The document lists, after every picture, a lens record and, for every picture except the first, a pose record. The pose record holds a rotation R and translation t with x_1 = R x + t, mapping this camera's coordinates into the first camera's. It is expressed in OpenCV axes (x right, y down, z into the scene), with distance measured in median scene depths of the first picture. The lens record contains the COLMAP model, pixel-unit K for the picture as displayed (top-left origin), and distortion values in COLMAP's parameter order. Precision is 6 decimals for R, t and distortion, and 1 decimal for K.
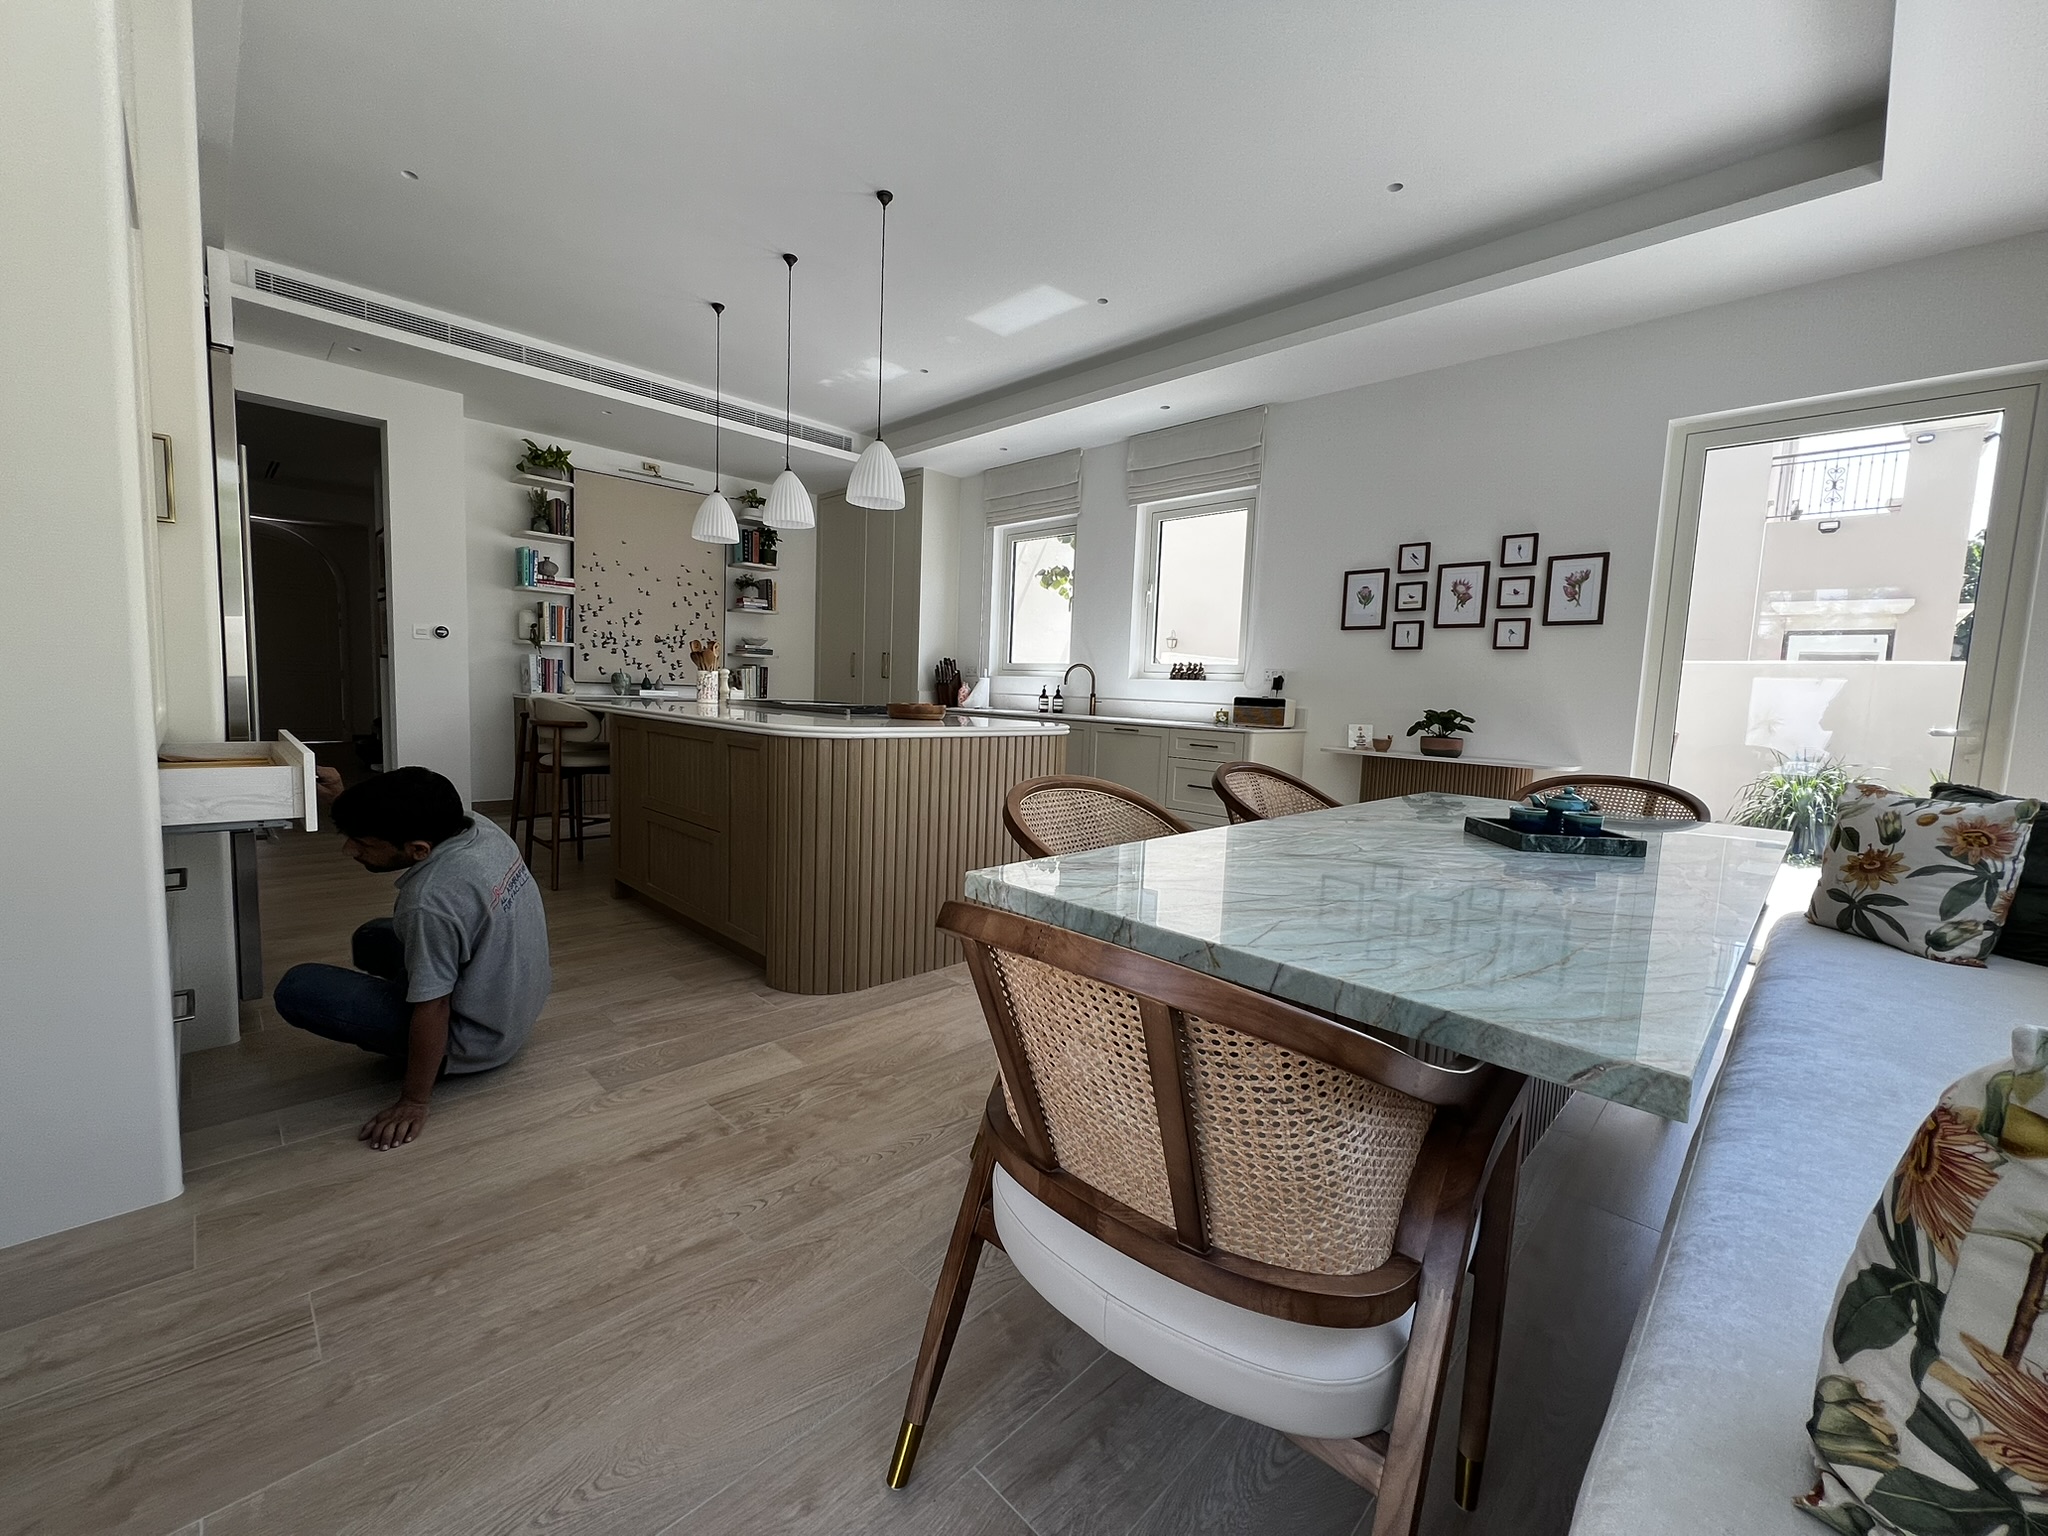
lens RADIAL K [[822.8, 0, 1016.2], [0, 822.8, 767.1], [0, 0, 1]] dist [-0.002014, -0.000250]
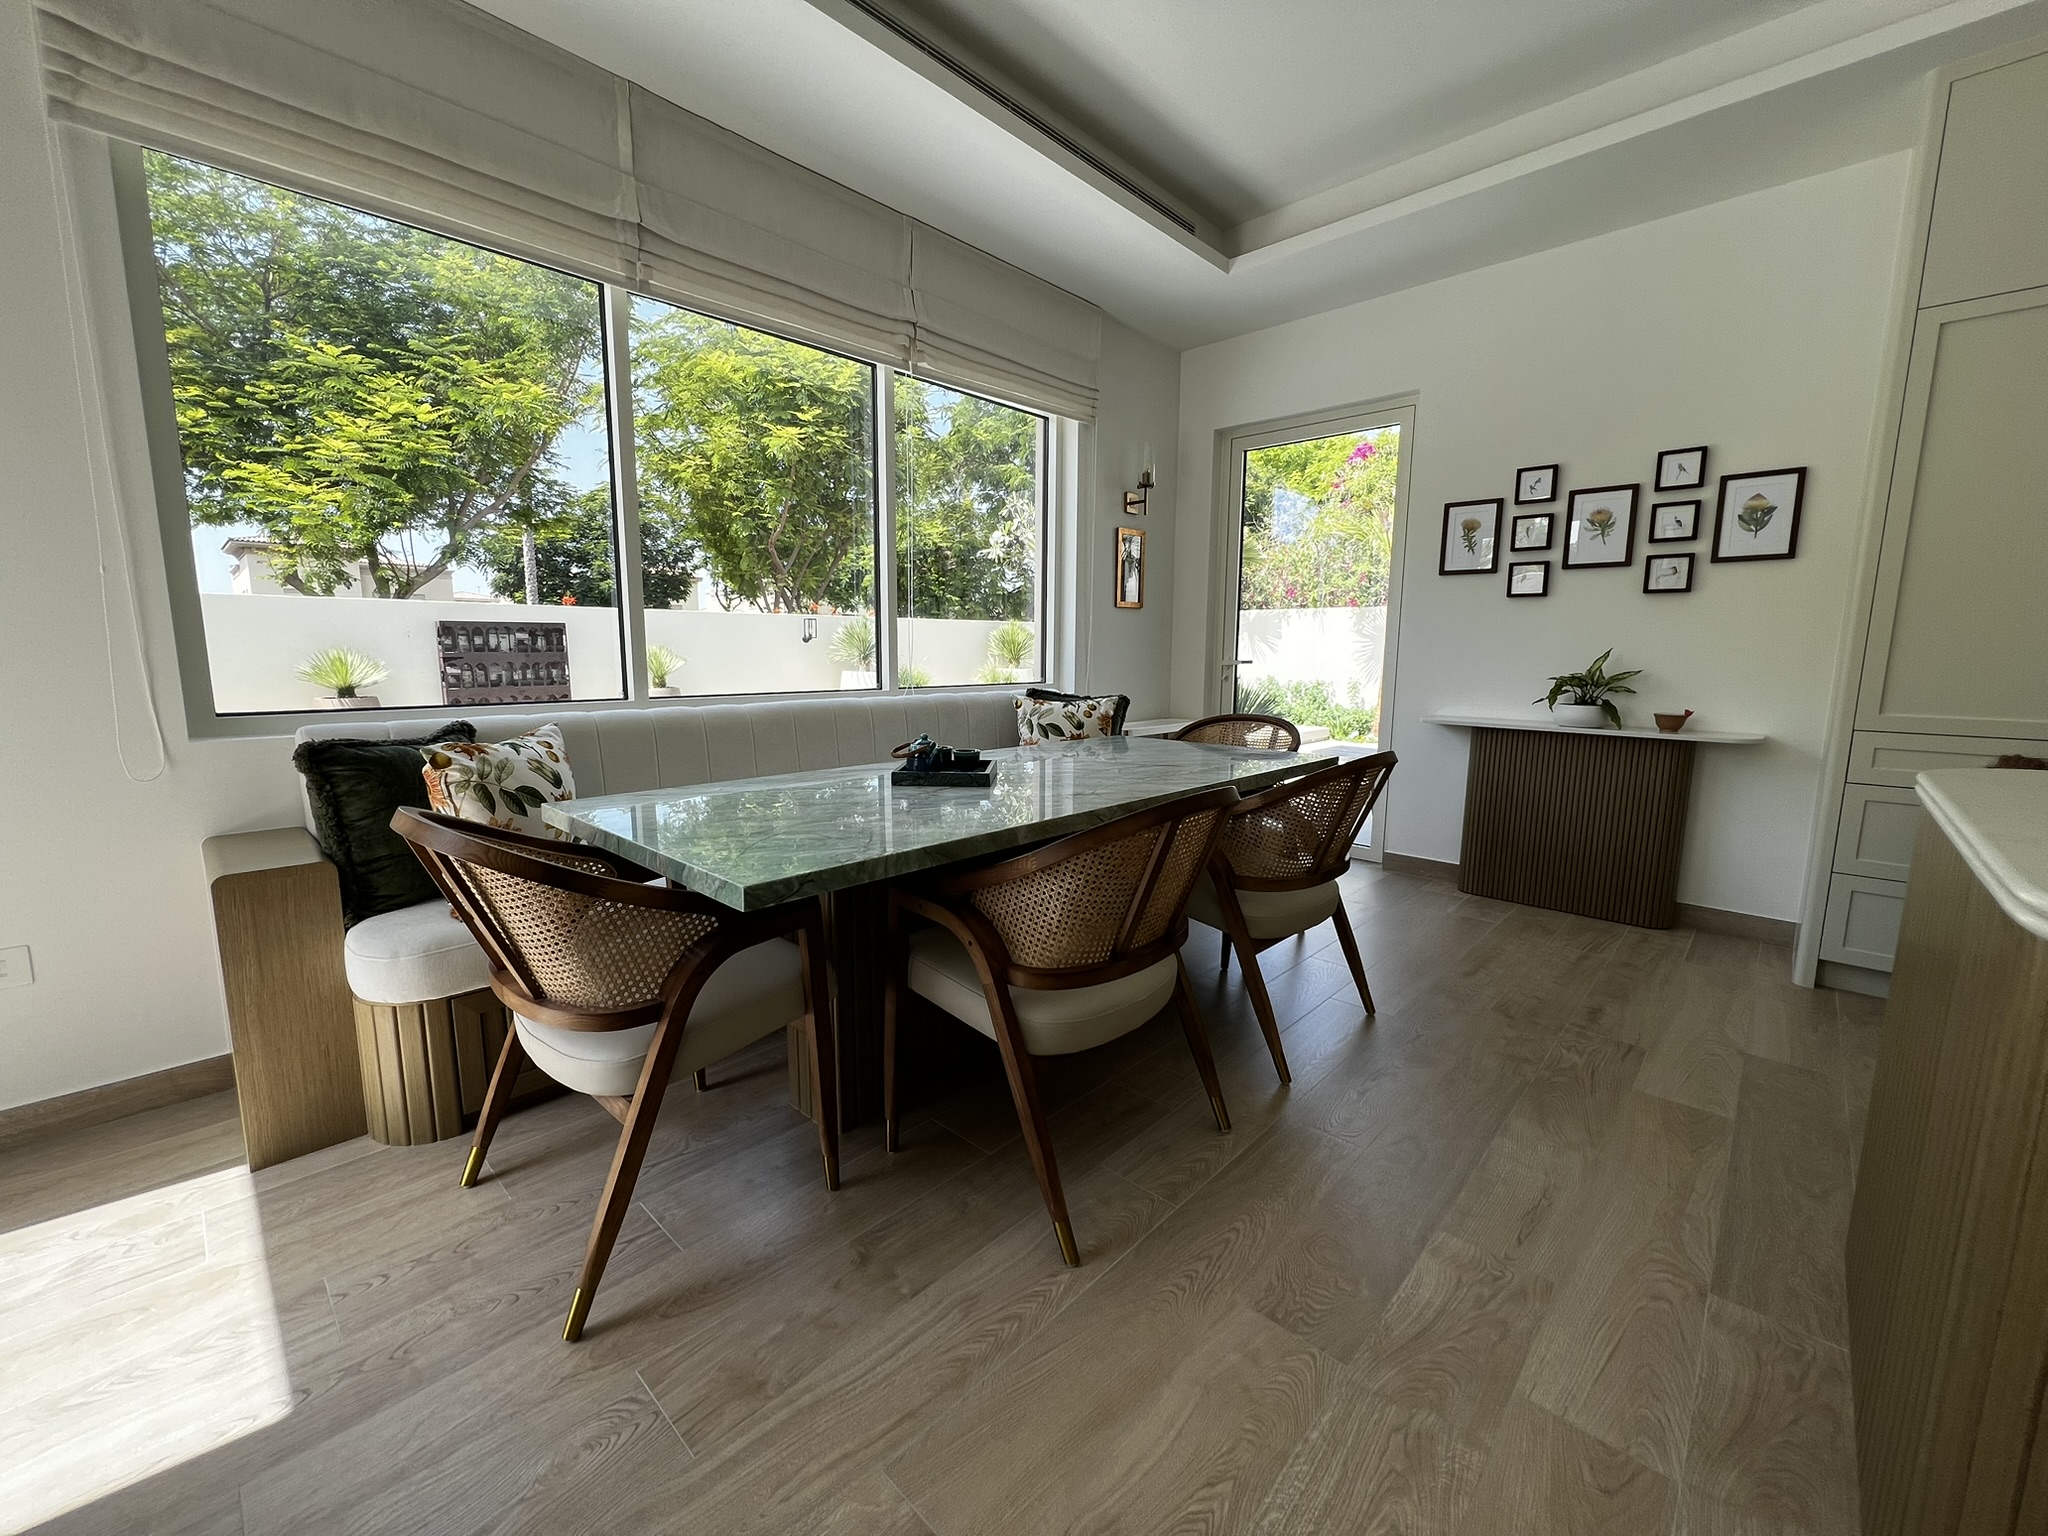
lens RADIAL K [[819.4, 0, 1021.5], [0, 819.4, 766.8], [0, 0, 1]] dist [-0.001123, -0.000065]
pose [[-0.998463, -0.041489, -0.036745, 0.175908], [-0.049003, 0.970602, 0.235649, -0.062330], [0.025888, 0.237087, -0.971143, 0.655590]]
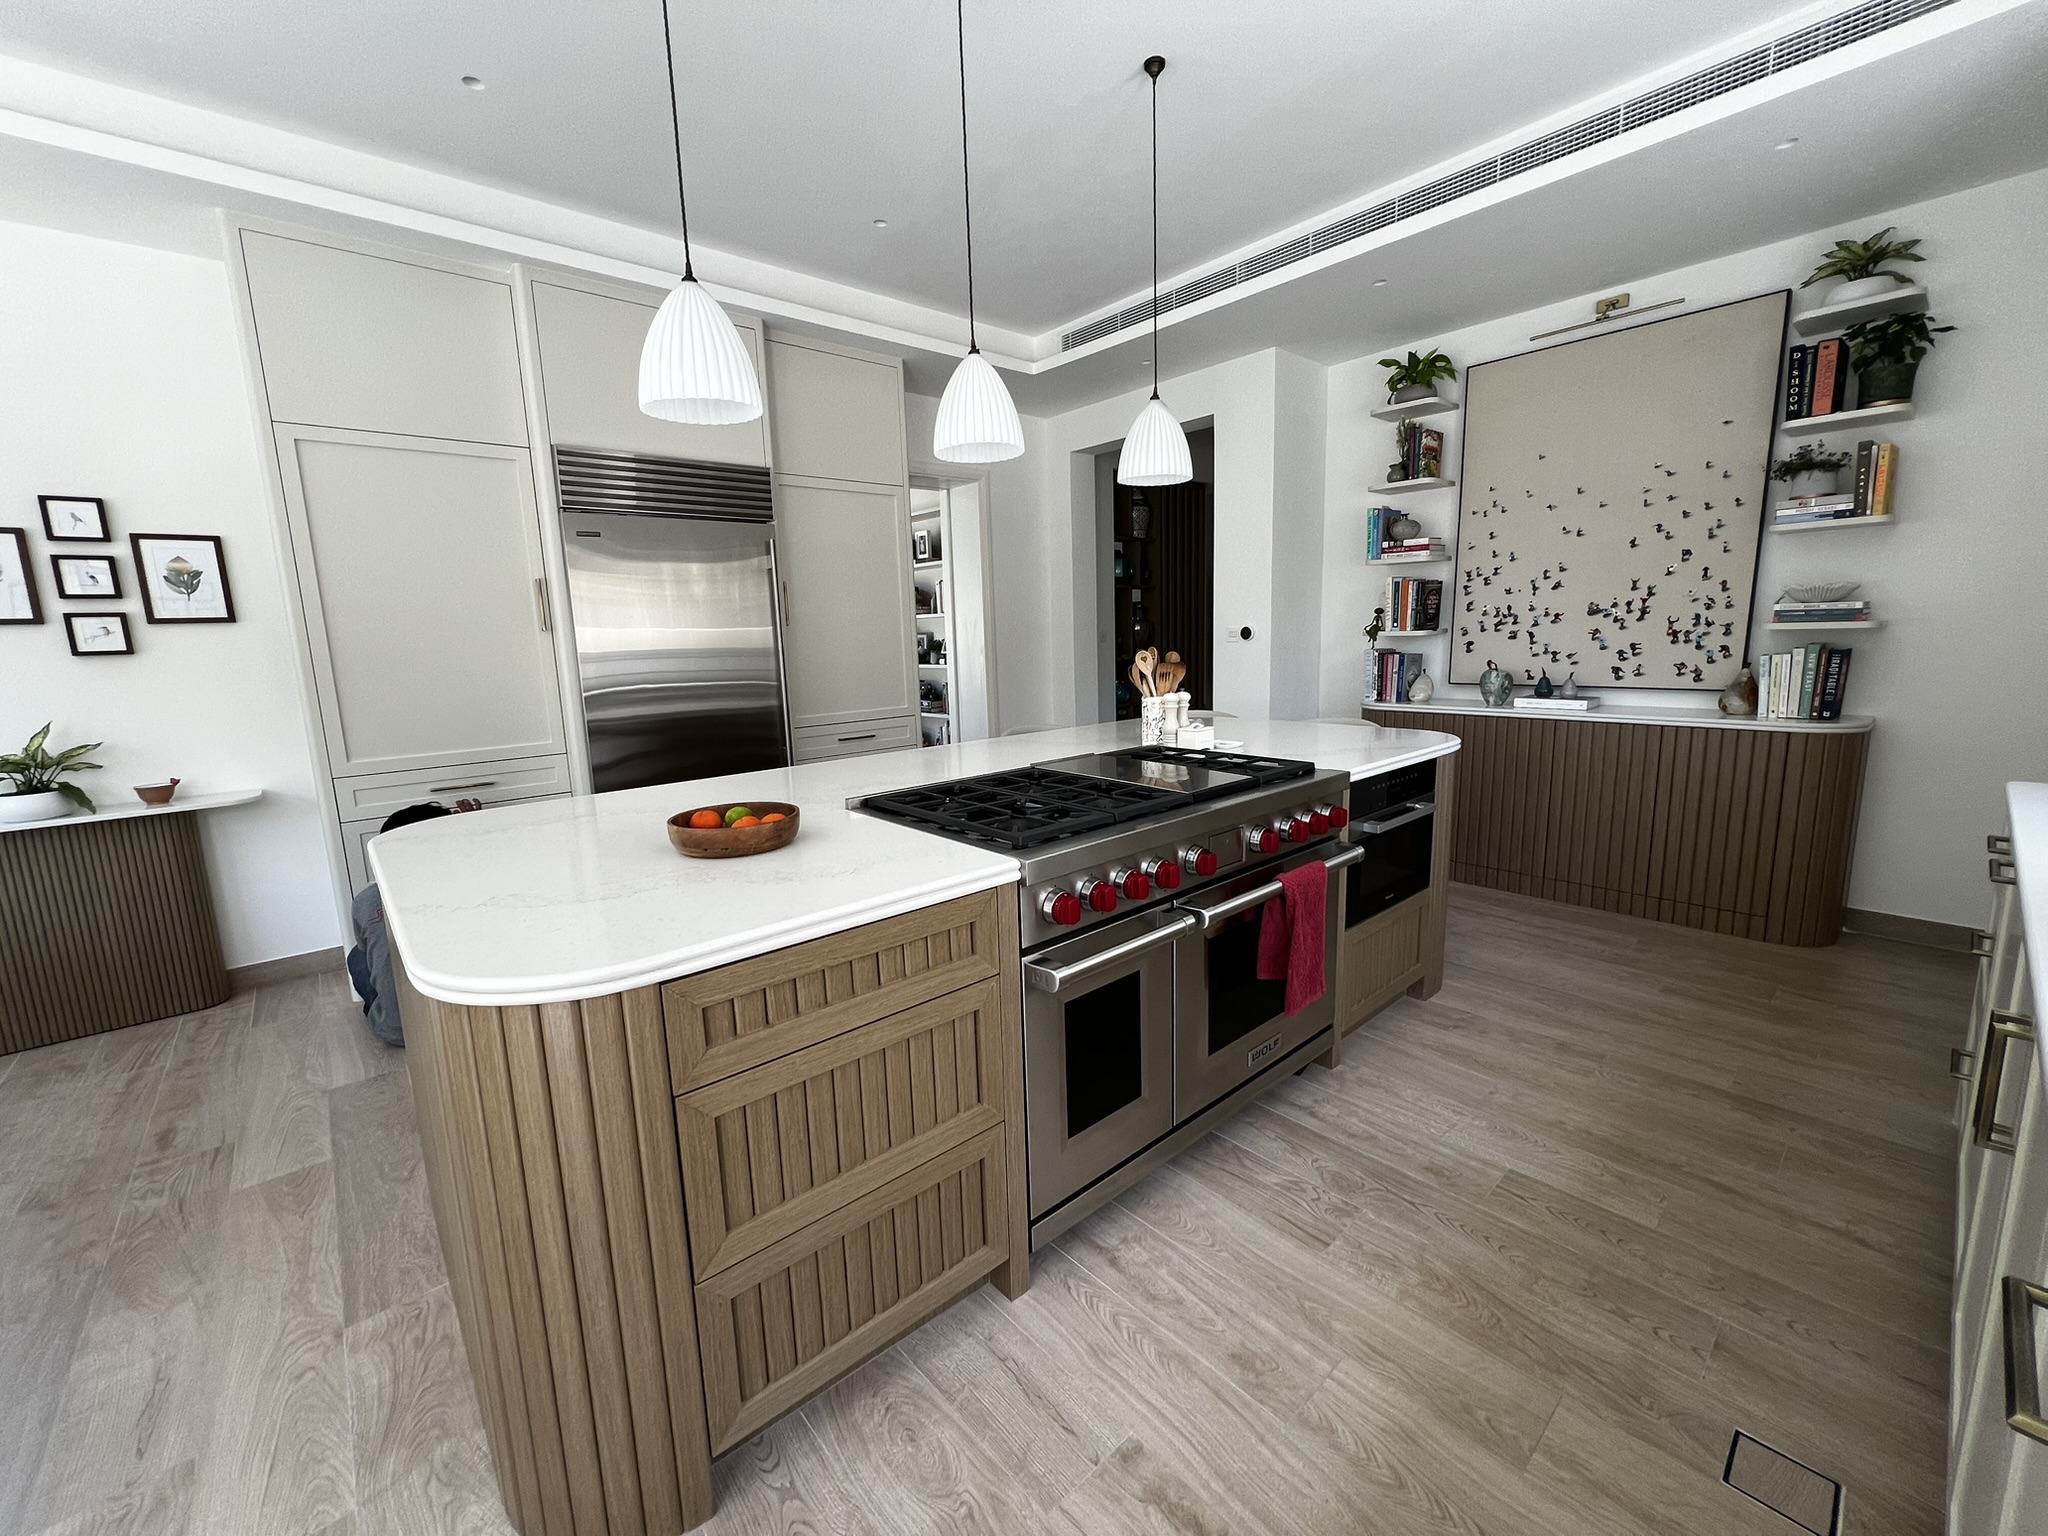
lens RADIAL K [[822.8, 0, 1023.7], [0, 822.8, 767.6], [0, 0, 1]] dist [-0.002014, -0.000250]
pose [[-0.064433, 0.127763, -0.989710, 0.191354], [-0.067990, 0.988904, 0.132085, -0.101705], [0.995603, 0.075801, -0.055031, 0.689973]]
